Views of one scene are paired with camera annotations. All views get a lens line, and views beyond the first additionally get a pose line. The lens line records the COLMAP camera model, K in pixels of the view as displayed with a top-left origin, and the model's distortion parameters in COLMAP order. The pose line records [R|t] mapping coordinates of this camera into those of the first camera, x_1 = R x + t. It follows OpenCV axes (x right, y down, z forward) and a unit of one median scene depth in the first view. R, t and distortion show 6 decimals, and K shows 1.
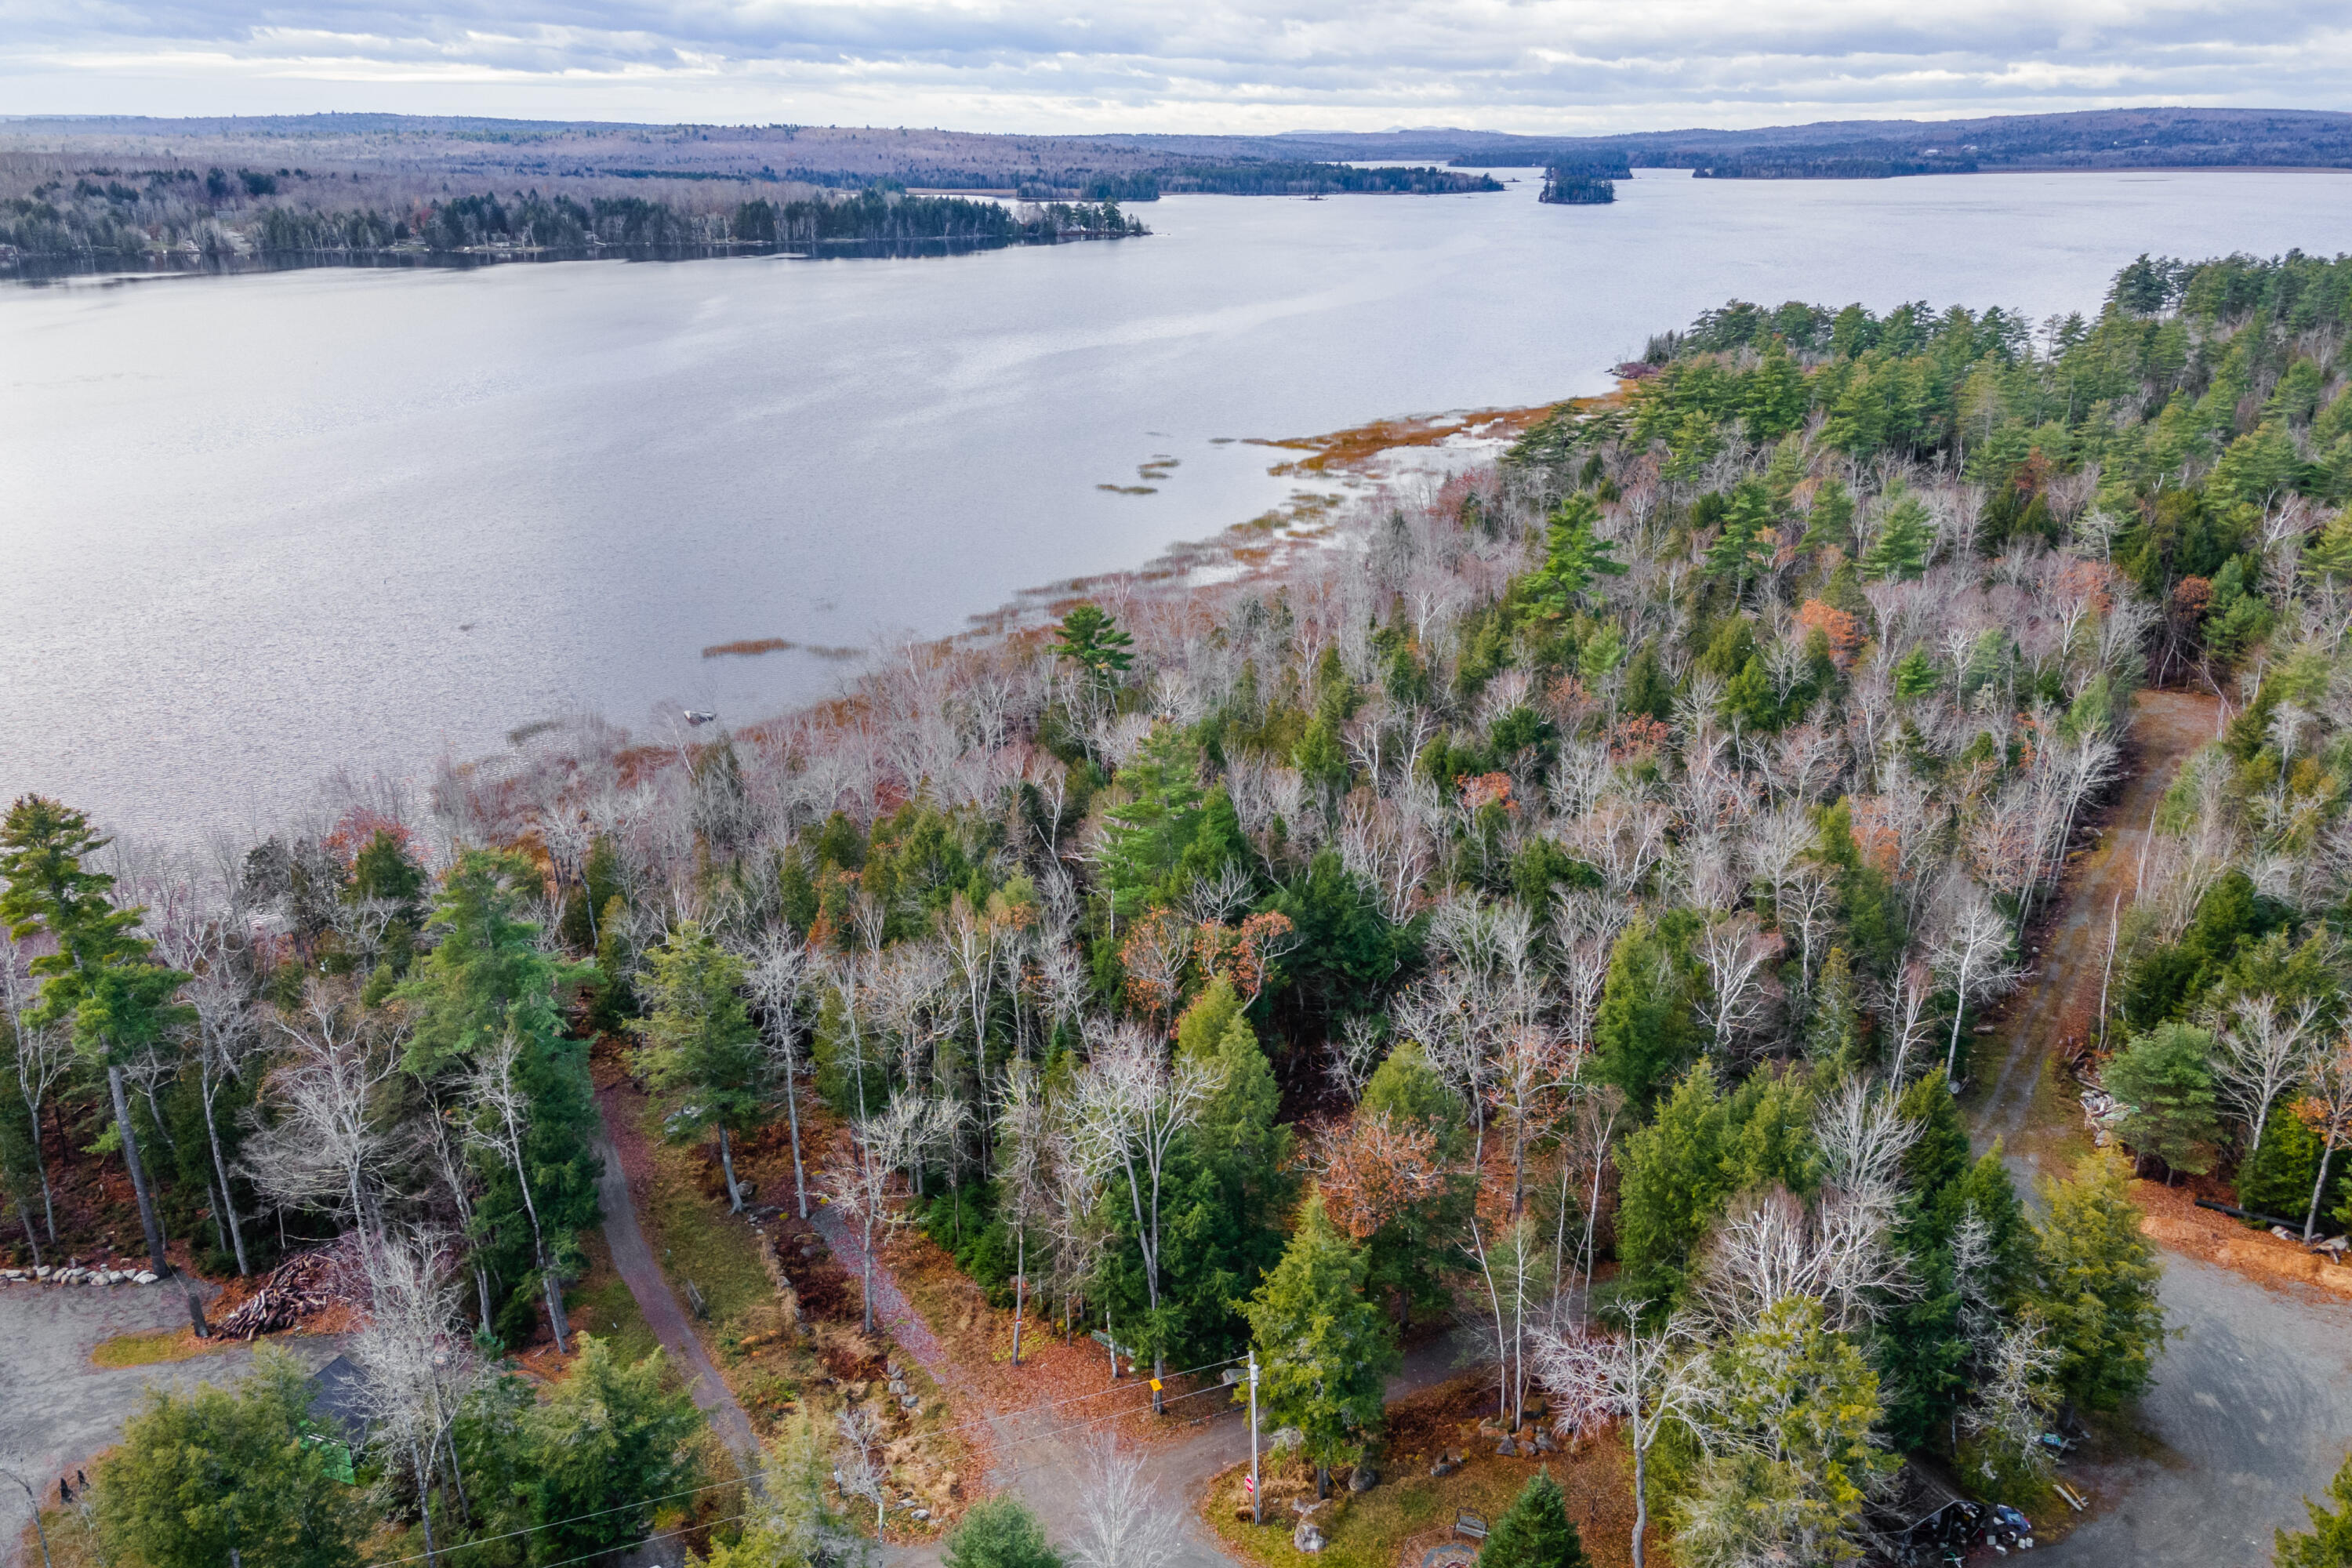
lens RADIAL K [[1737.1, 0, 1173.0], [0, 1737.1, 862.3], [0, 0, 1]] dist [0.022228, 0.049660]
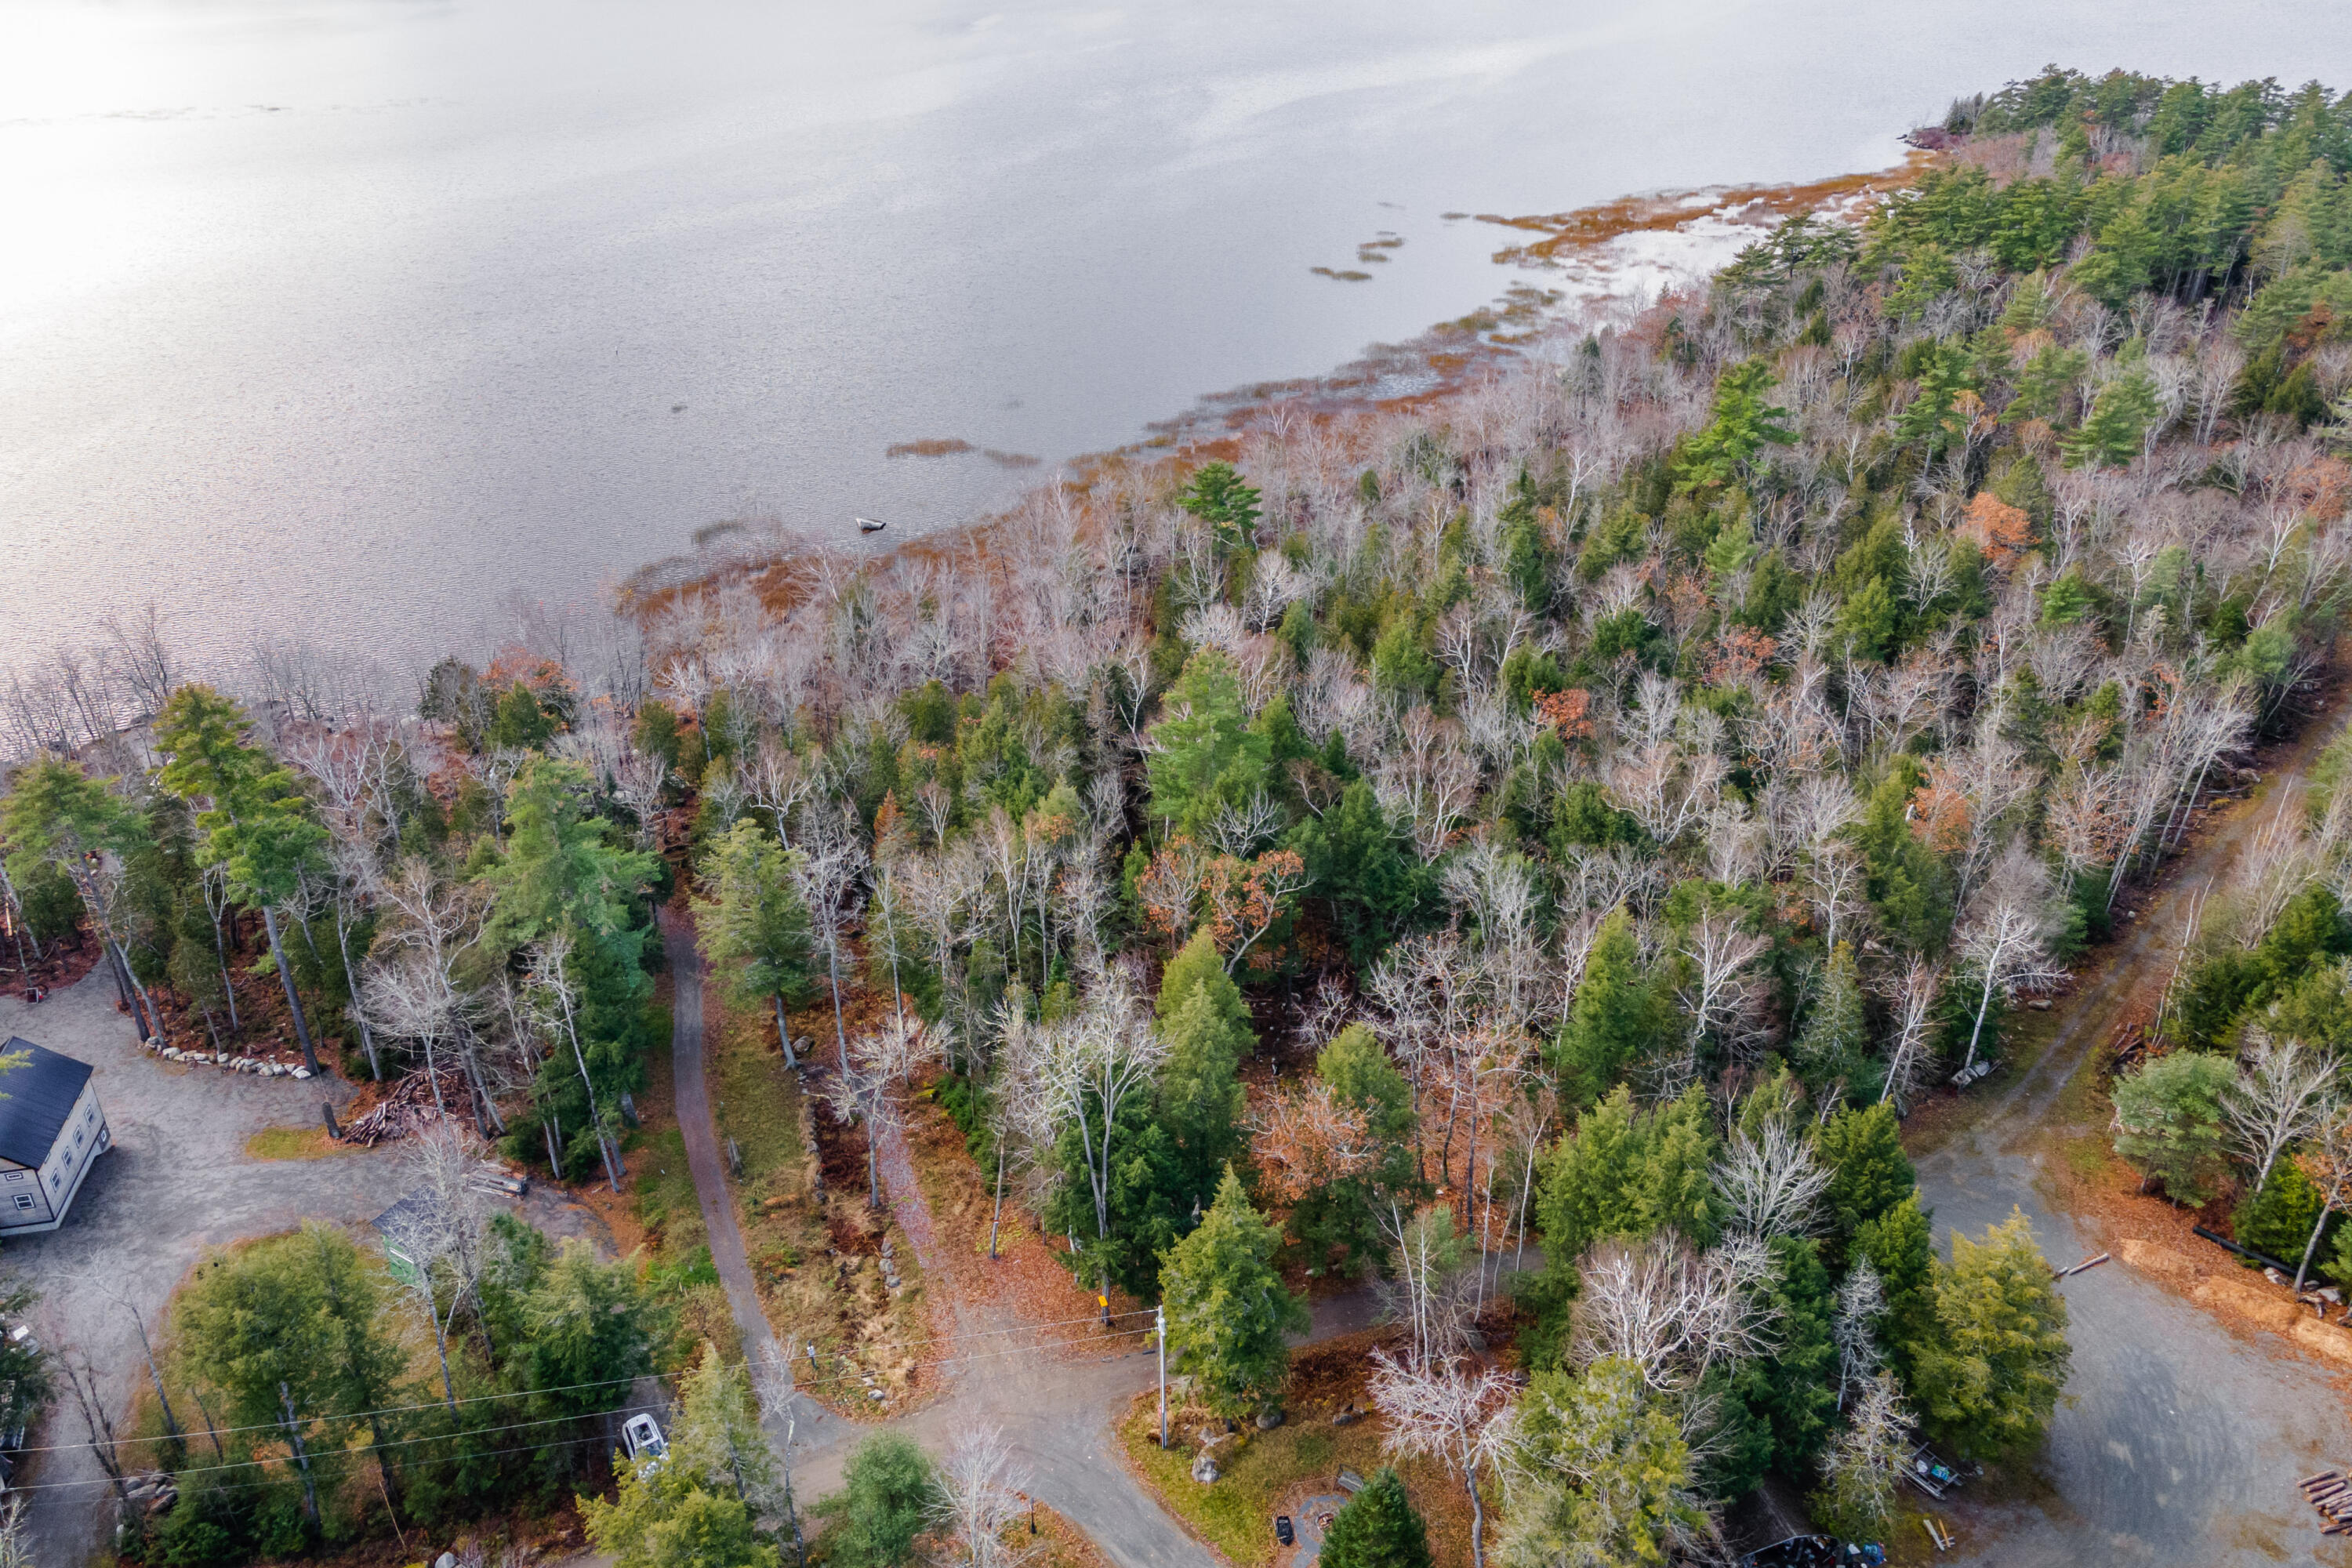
lens RADIAL K [[1727.9, 0, 1176.0], [0, 1727.9, 784.0], [0, 0, 1]] dist [0.028145, 0.038063]
pose [[0.985080, 0.089341, -0.147092, 0.145850], [-0.069903, 0.988730, 0.132392, -0.149654], [0.157262, -0.120134, 0.980223, -0.025740]]
